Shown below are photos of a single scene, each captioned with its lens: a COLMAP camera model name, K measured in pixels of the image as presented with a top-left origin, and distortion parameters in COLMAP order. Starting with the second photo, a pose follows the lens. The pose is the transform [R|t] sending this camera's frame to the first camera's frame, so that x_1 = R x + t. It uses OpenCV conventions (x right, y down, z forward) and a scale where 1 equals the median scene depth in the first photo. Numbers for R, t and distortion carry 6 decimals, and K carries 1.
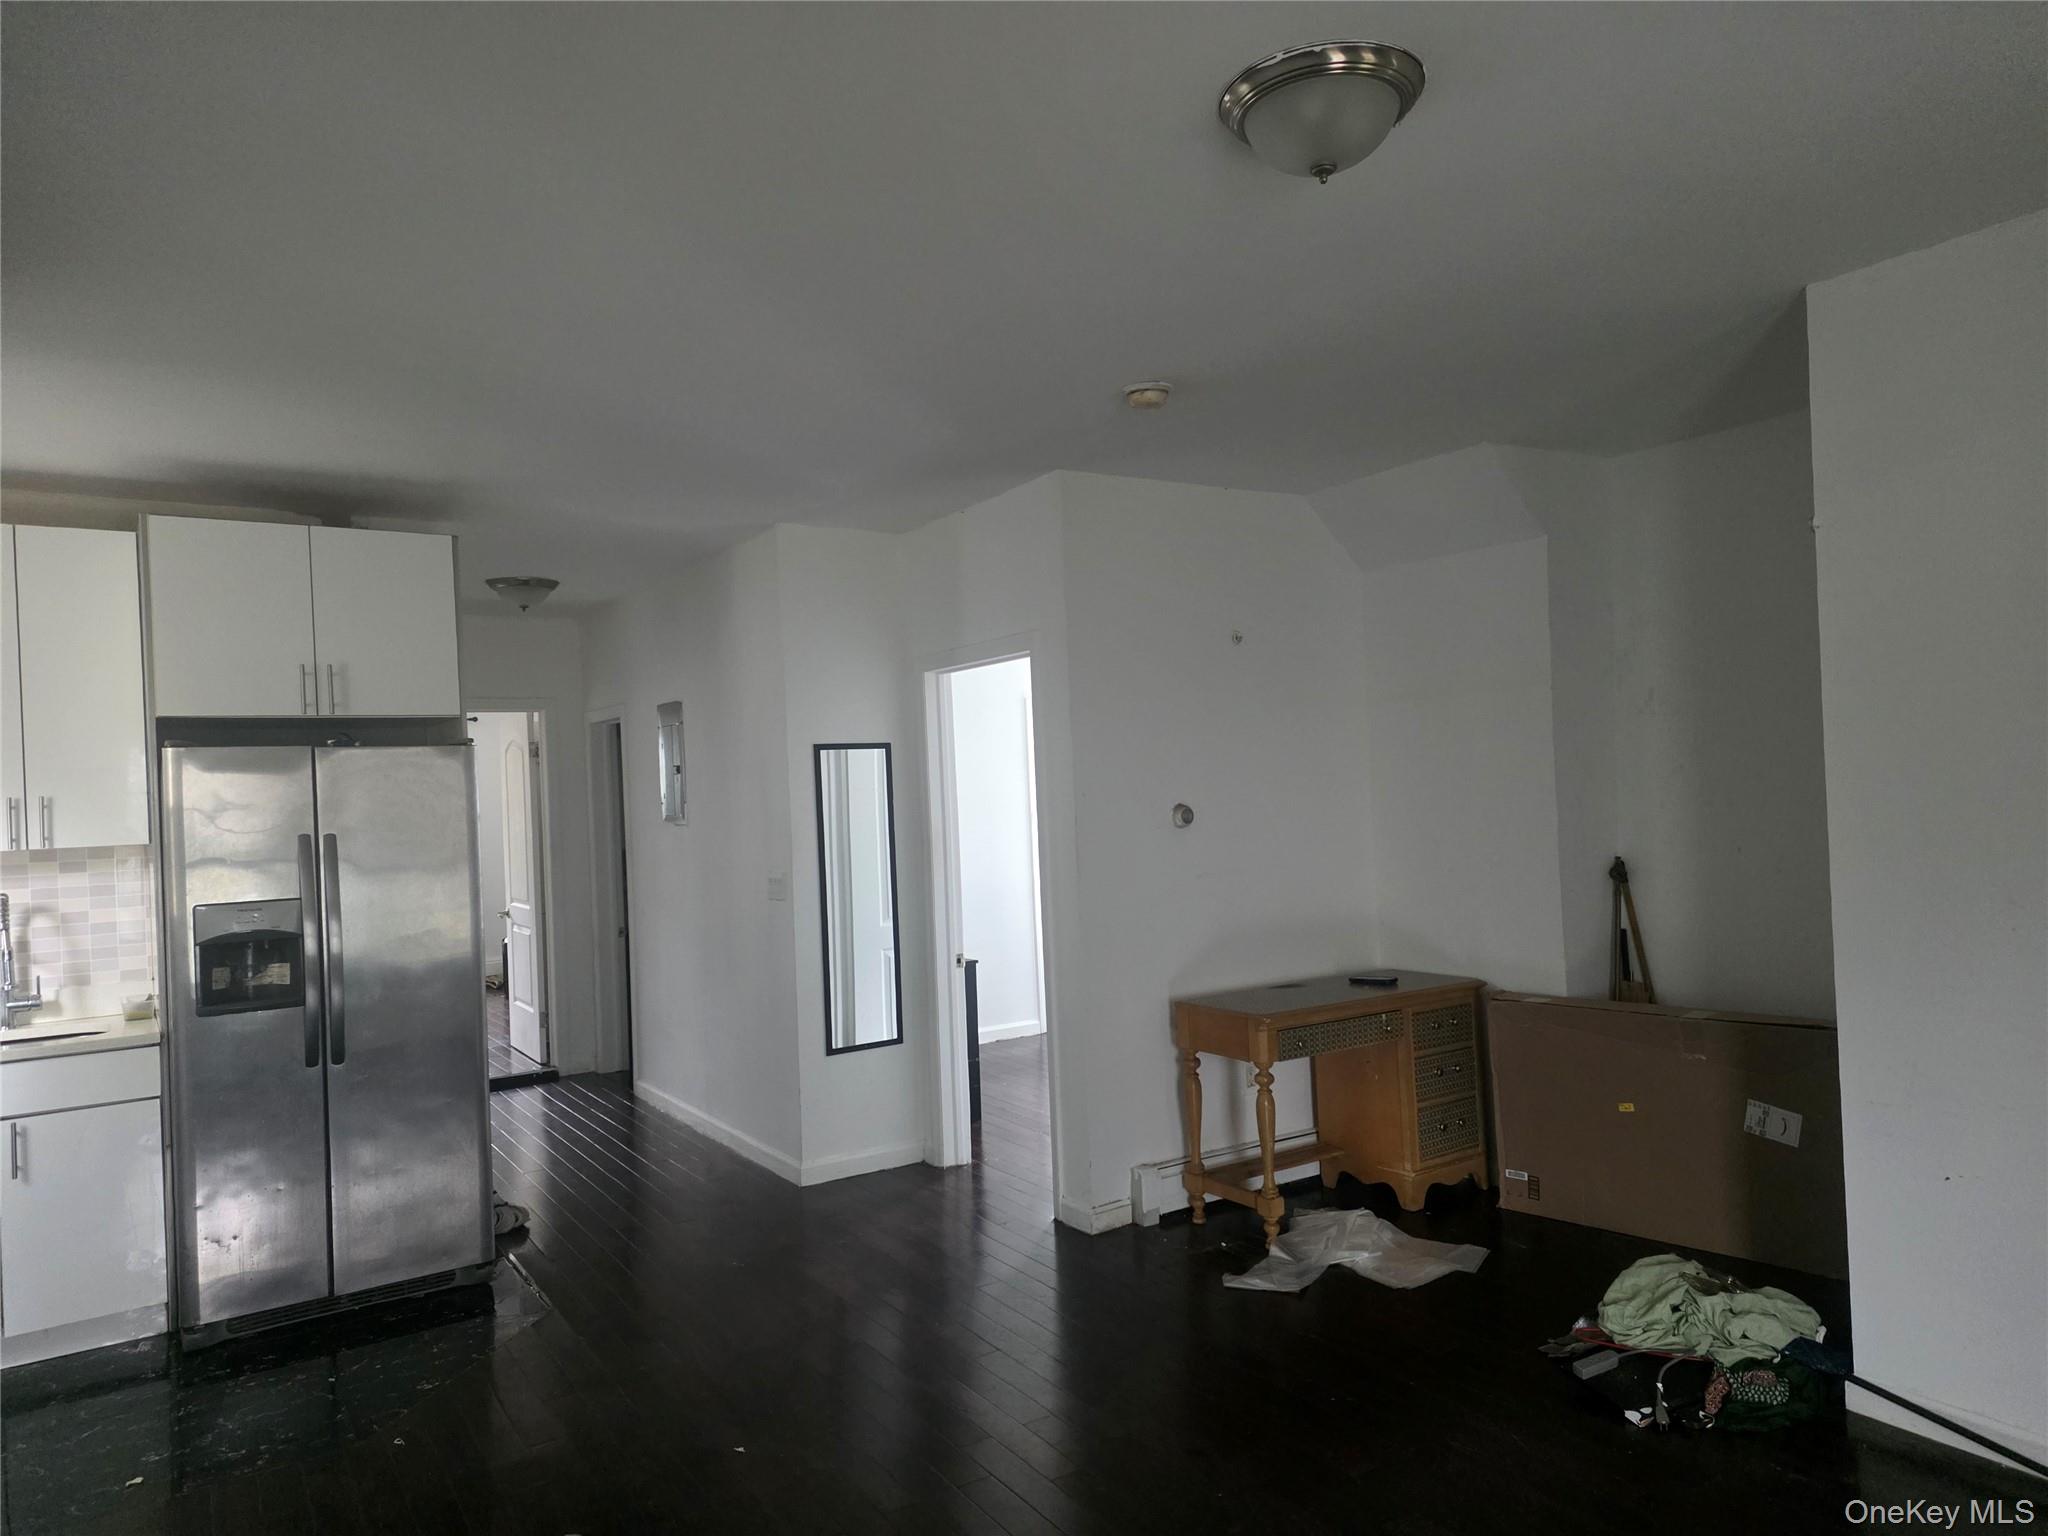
lens RADIAL K [[1358.0, 0, 1024.0], [0, 1358.0, 768.0], [0, 0, 1]] dist [0.092269, -0.000741]
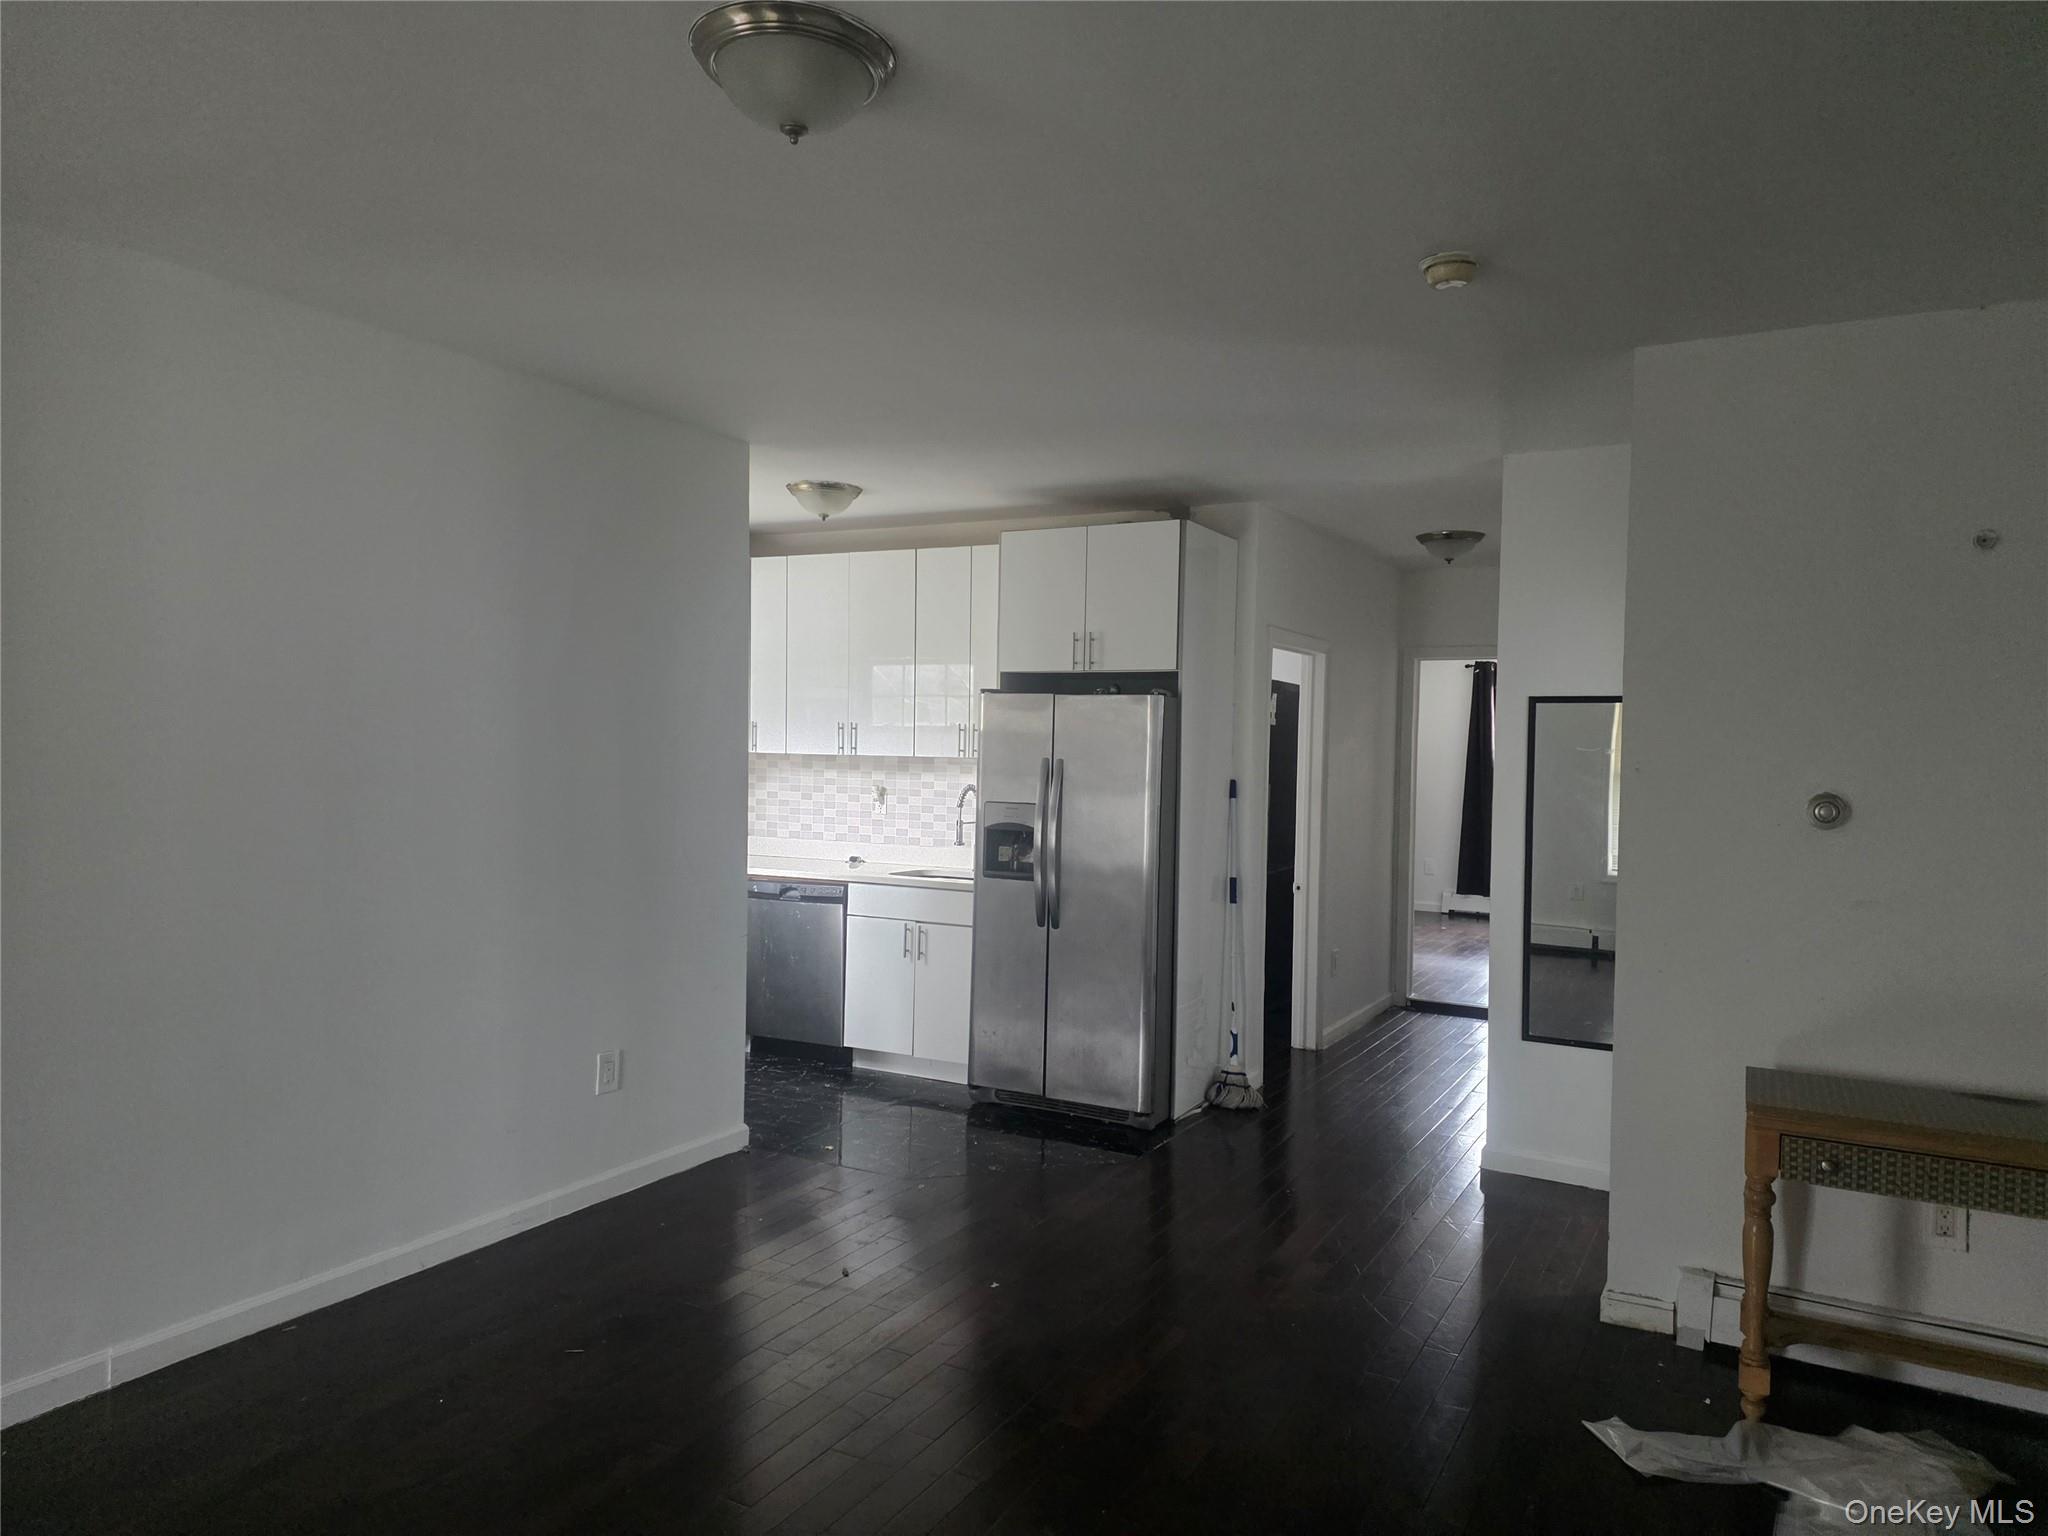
lens RADIAL K [[1347.1, 0, 1024.1], [0, 1347.1, 788.8], [0, 0, 1]] dist [0.114397, -0.000873]
pose [[0.469842, 0.079418, -0.879171, 0.637542], [-0.026370, 0.996763, 0.075948, -0.022612], [0.882356, -0.012500, 0.470416, 0.358562]]
